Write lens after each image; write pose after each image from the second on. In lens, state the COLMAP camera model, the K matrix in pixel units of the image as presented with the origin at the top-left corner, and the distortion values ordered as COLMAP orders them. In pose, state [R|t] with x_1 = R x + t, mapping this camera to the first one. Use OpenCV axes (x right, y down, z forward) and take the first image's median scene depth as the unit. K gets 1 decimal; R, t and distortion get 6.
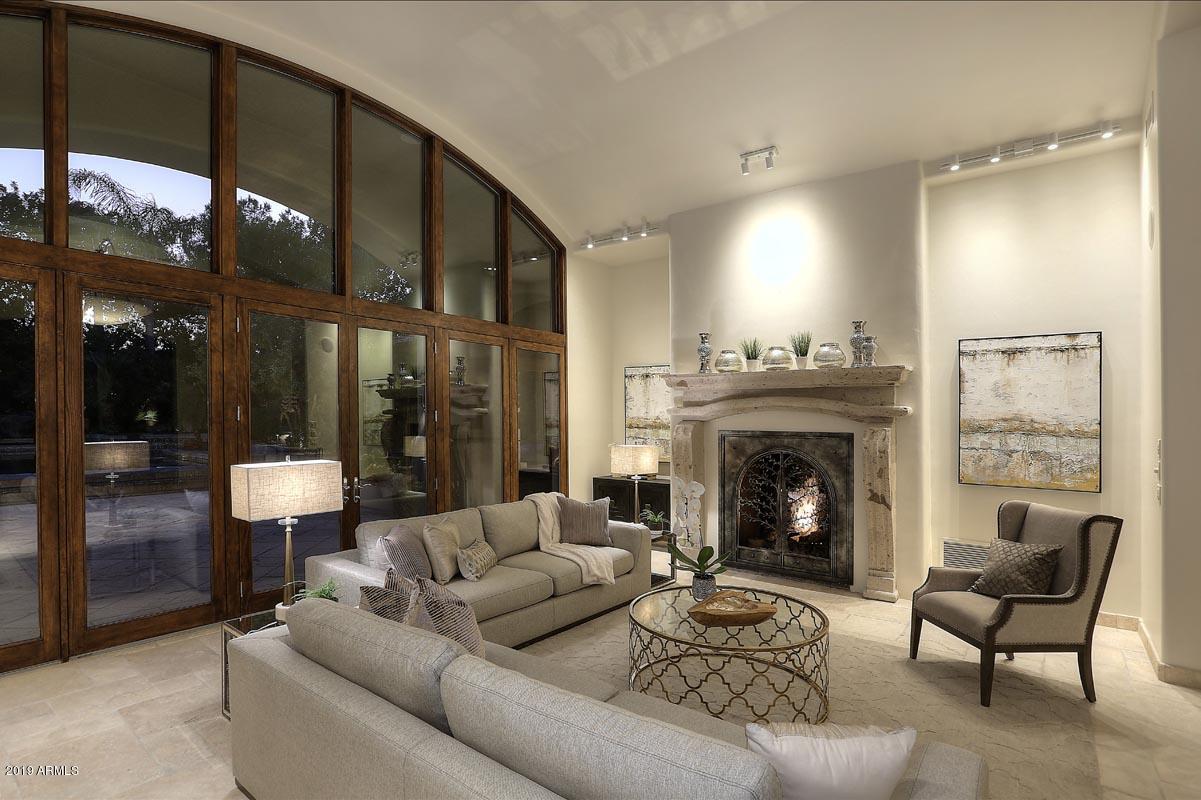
lens RADIAL K [[585.6, 0, 600.5], [0, 585.6, 400.0], [0, 0, 1]] dist [-0.058686, 0.028299]
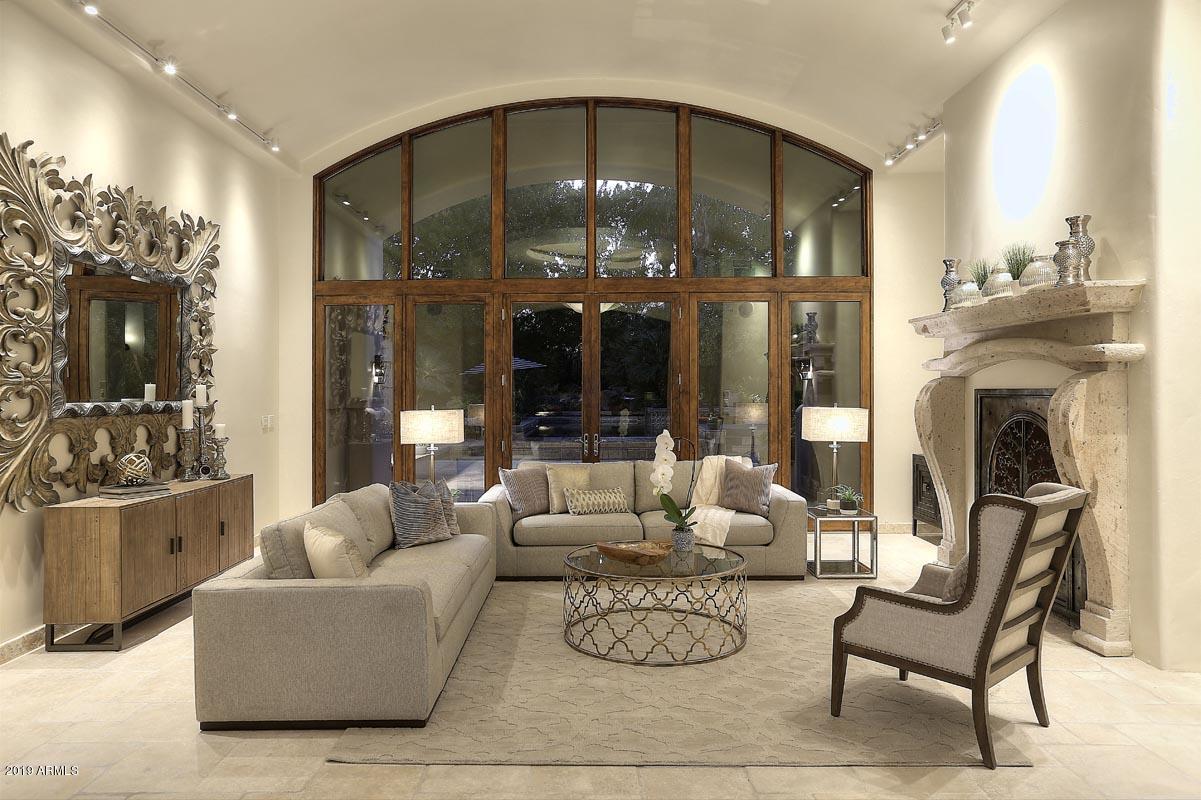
lens RADIAL K [[815.5, 0, 599.2], [0, 815.5, 345.7], [0, 0, 1]] dist [0.008187, 0.003158]
pose [[0.611725, -0.059596, -0.788822, 0.869602], [0.039426, 0.998216, -0.044842, 0.030281], [0.790087, -0.003669, 0.612983, 0.012581]]
